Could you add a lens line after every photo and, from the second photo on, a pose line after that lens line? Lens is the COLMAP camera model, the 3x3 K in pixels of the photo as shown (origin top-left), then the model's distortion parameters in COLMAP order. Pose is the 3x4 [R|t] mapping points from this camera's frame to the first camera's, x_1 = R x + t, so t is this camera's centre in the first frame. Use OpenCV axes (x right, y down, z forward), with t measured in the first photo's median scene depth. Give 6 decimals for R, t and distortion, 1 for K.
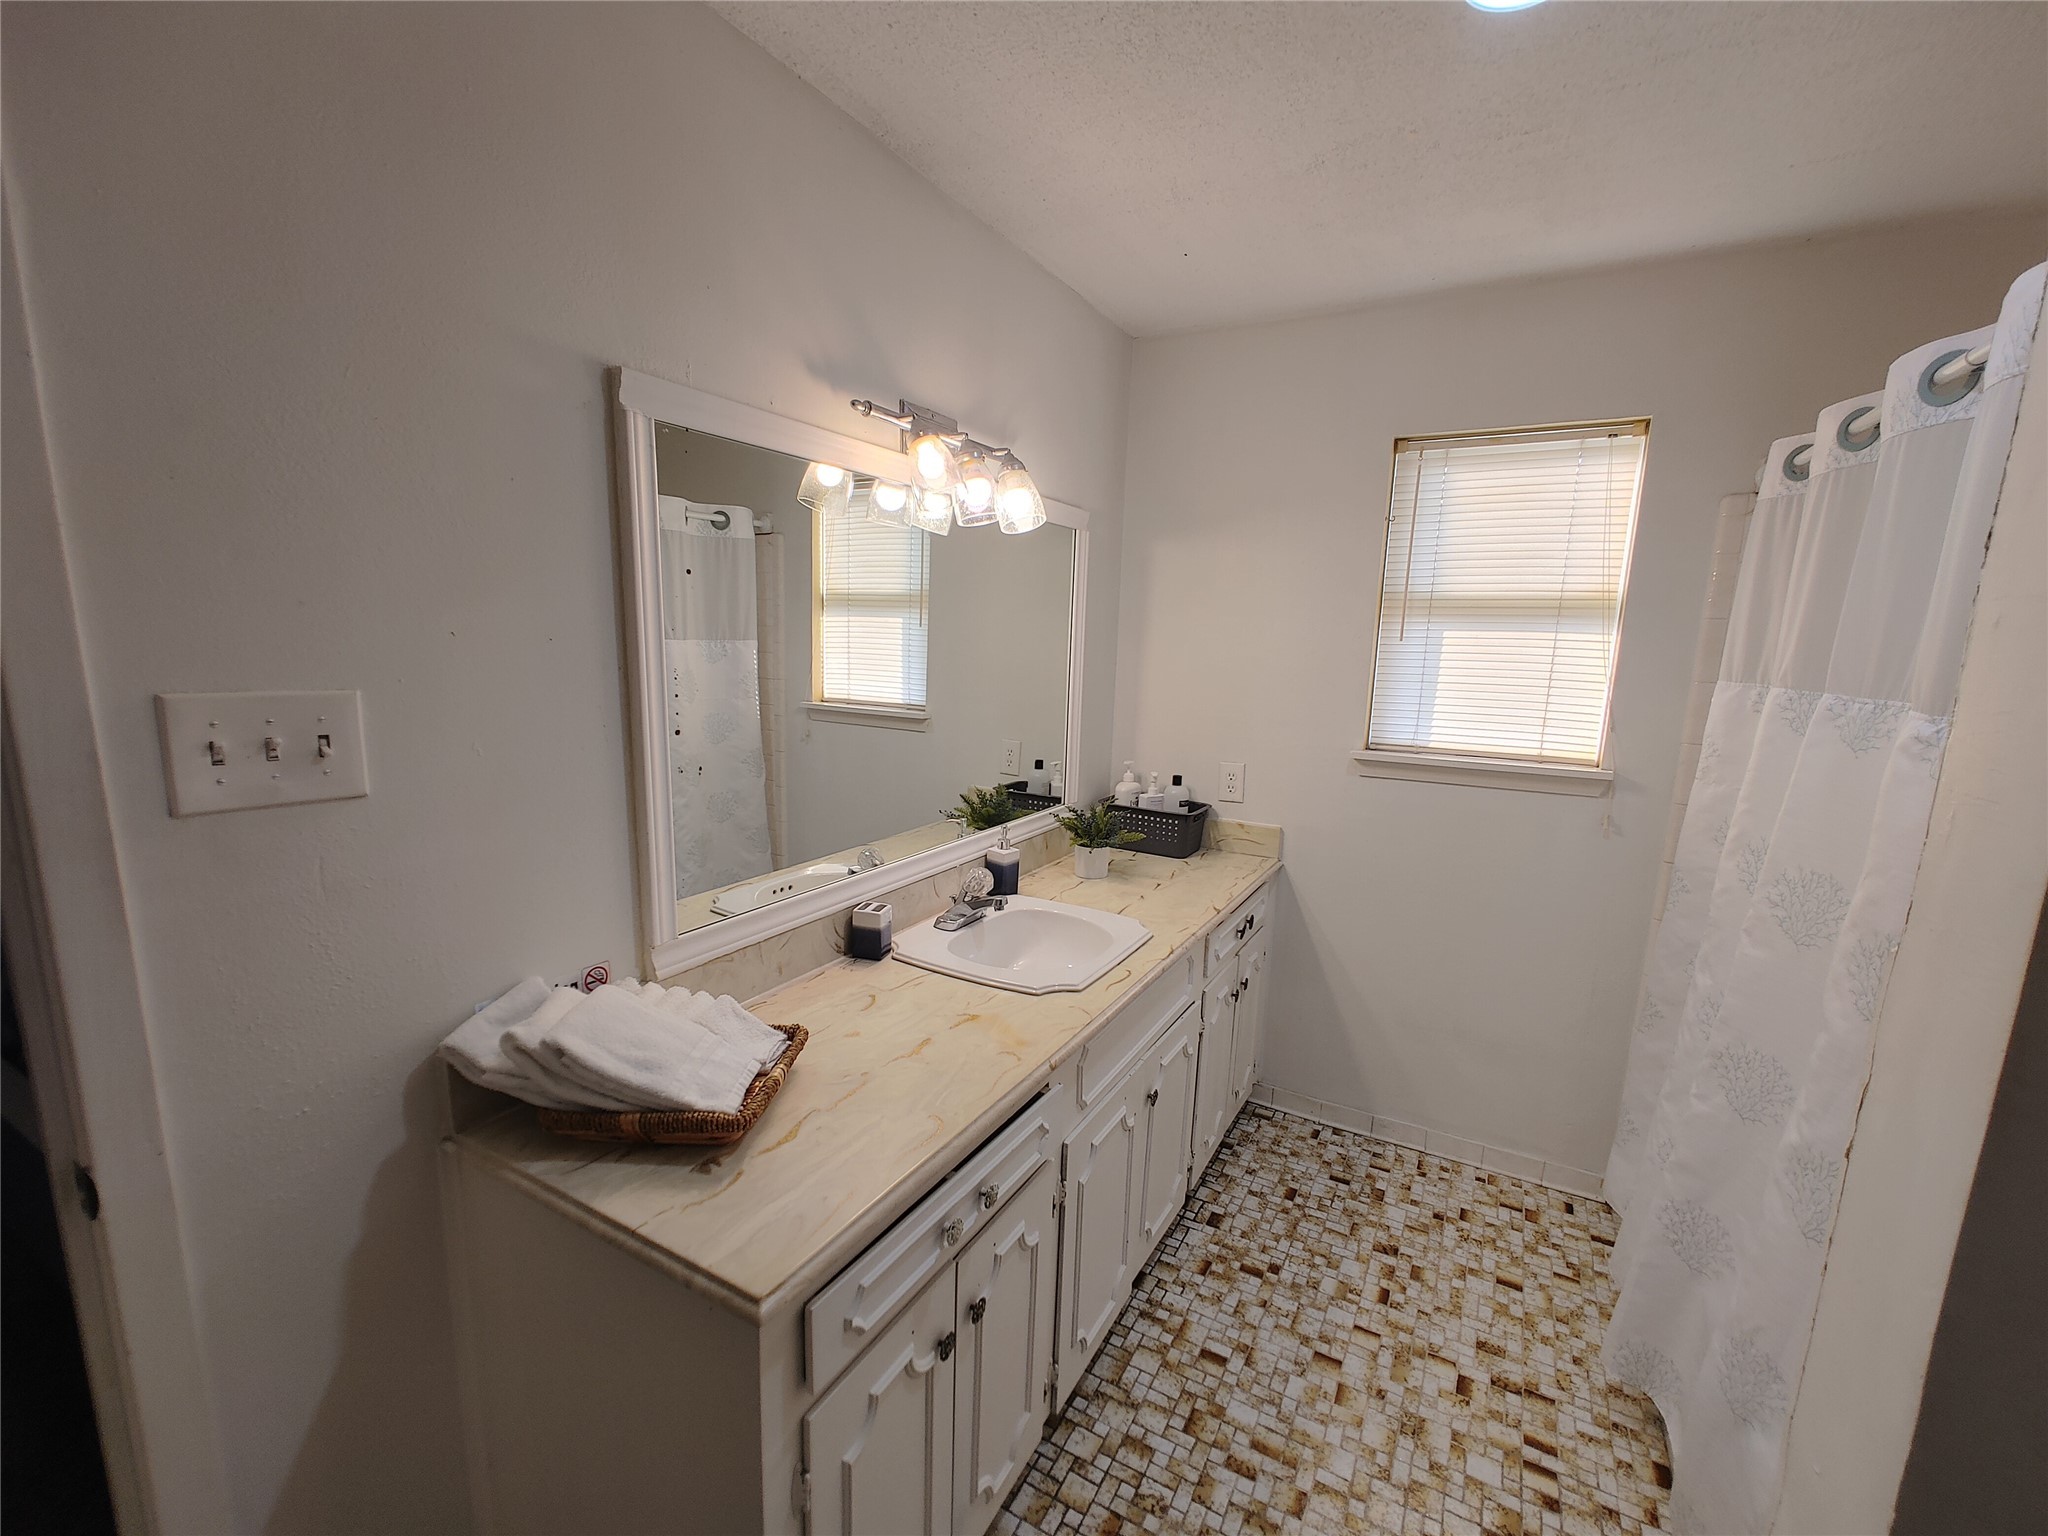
lens RADIAL K [[863.2, 0, 1026.7], [0, 863.2, 789.0], [0, 0, 1]] dist [0.001495, 0.000044]
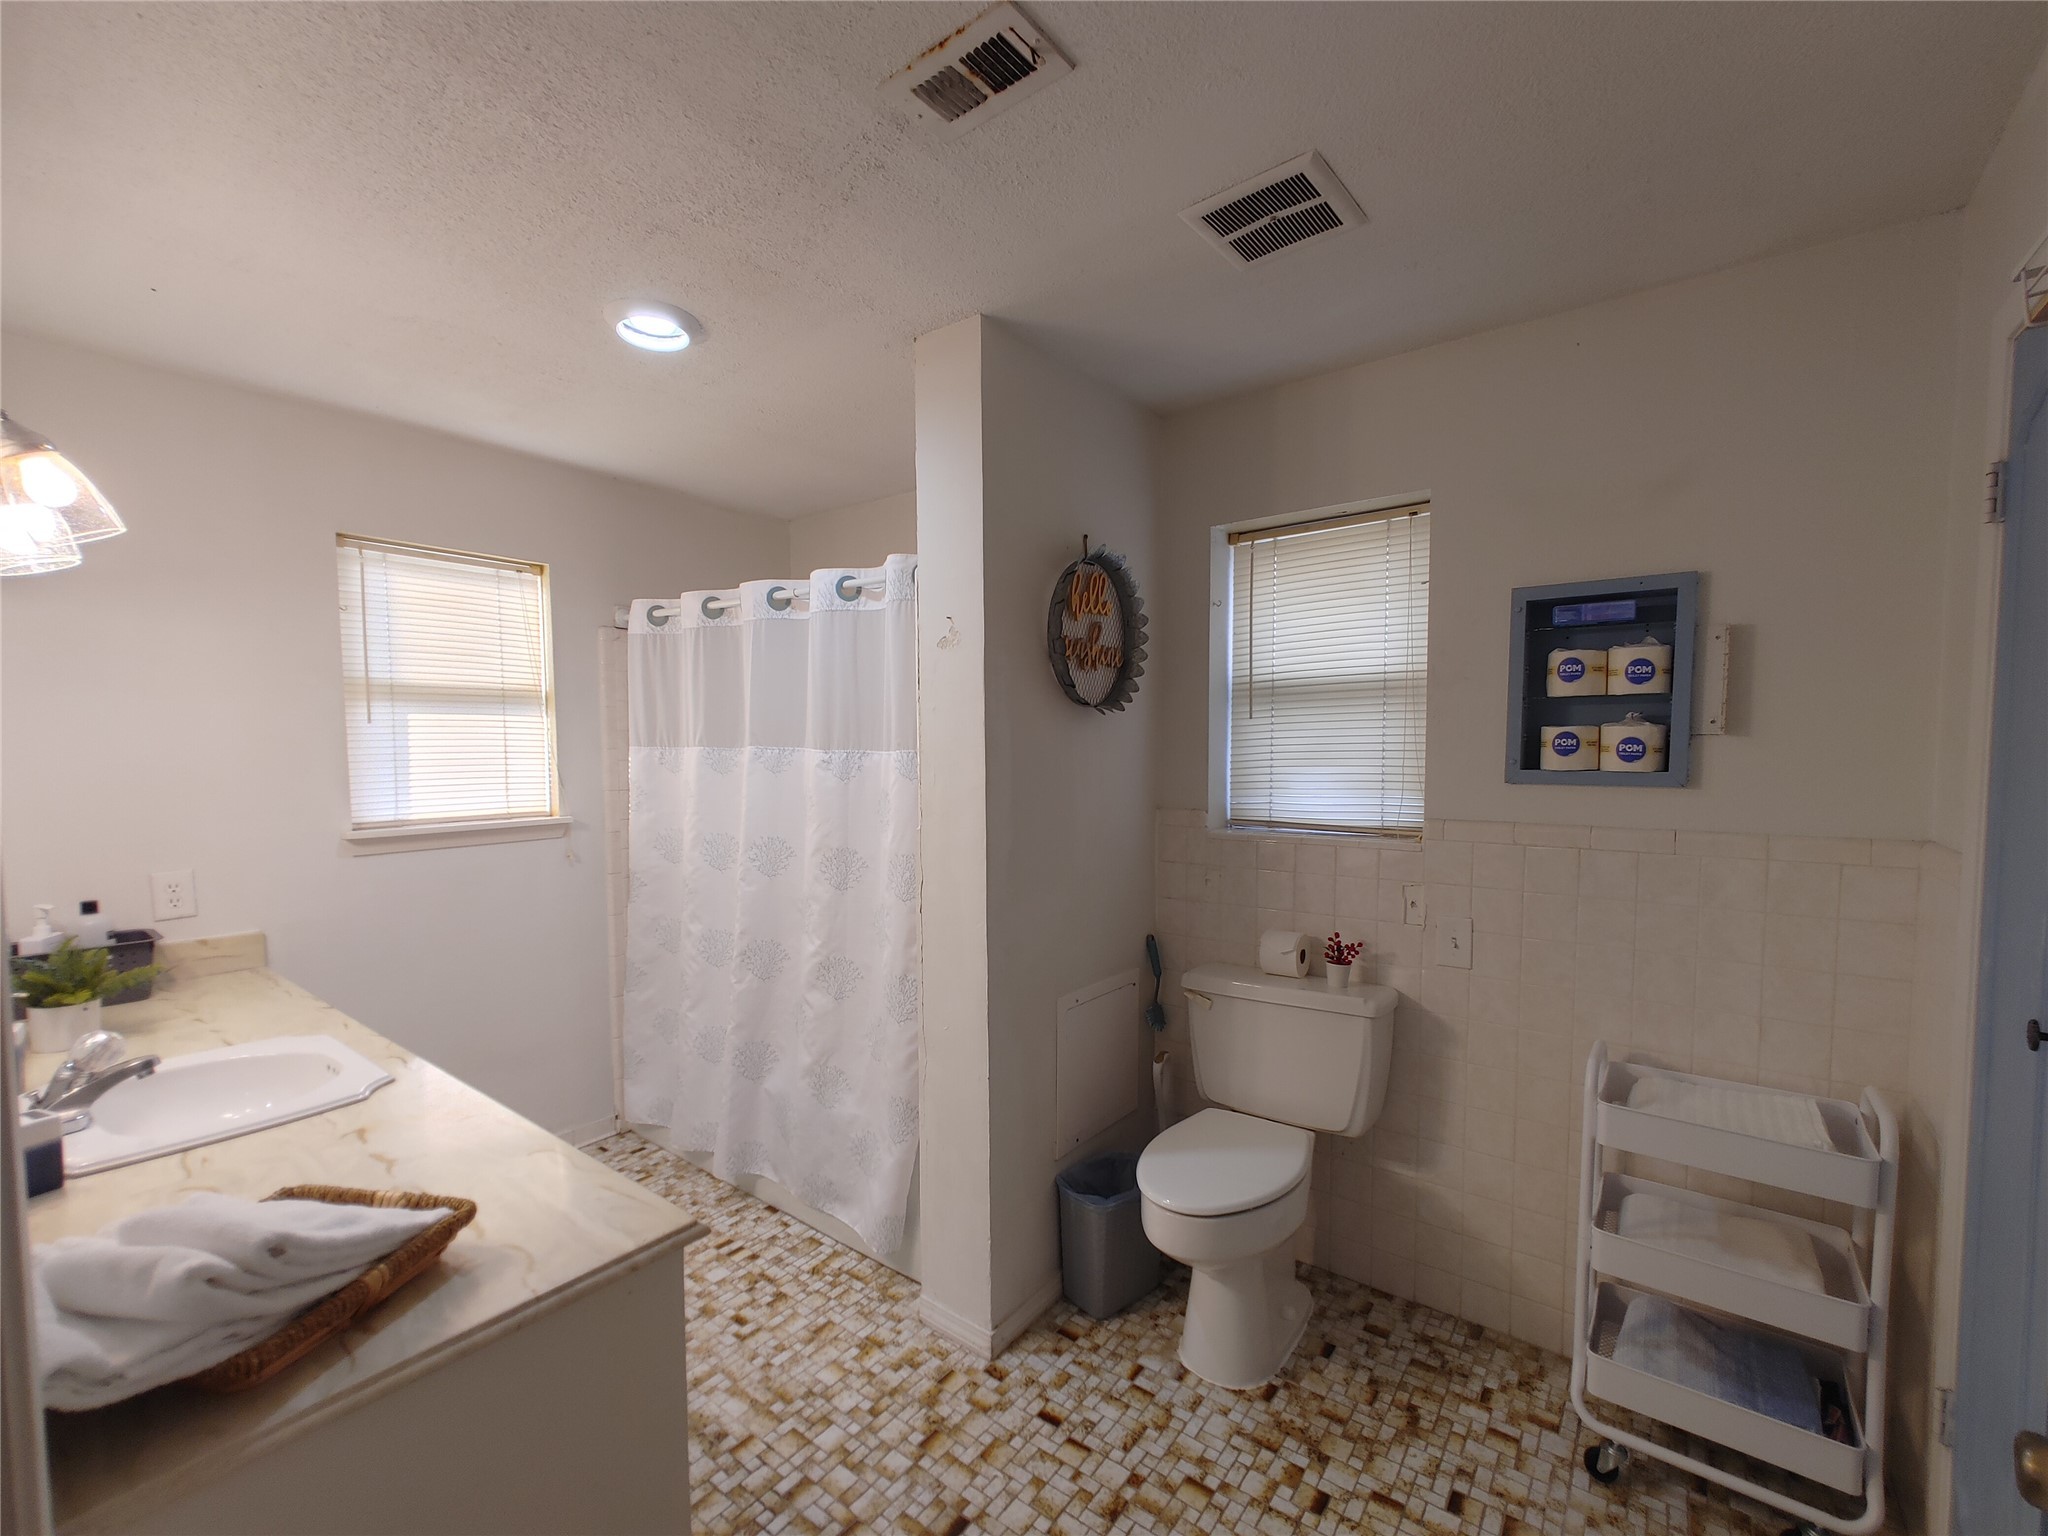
lens RADIAL K [[863.2, 0, 1028.8], [0, 863.2, 775.9], [0, 0, 1]] dist [0.001495, 0.000044]
pose [[0.140839, -0.064819, 0.987908, -0.628172], [0.178051, 0.983243, 0.039130, -0.008634], [-0.973890, 0.170387, 0.150020, 0.092603]]
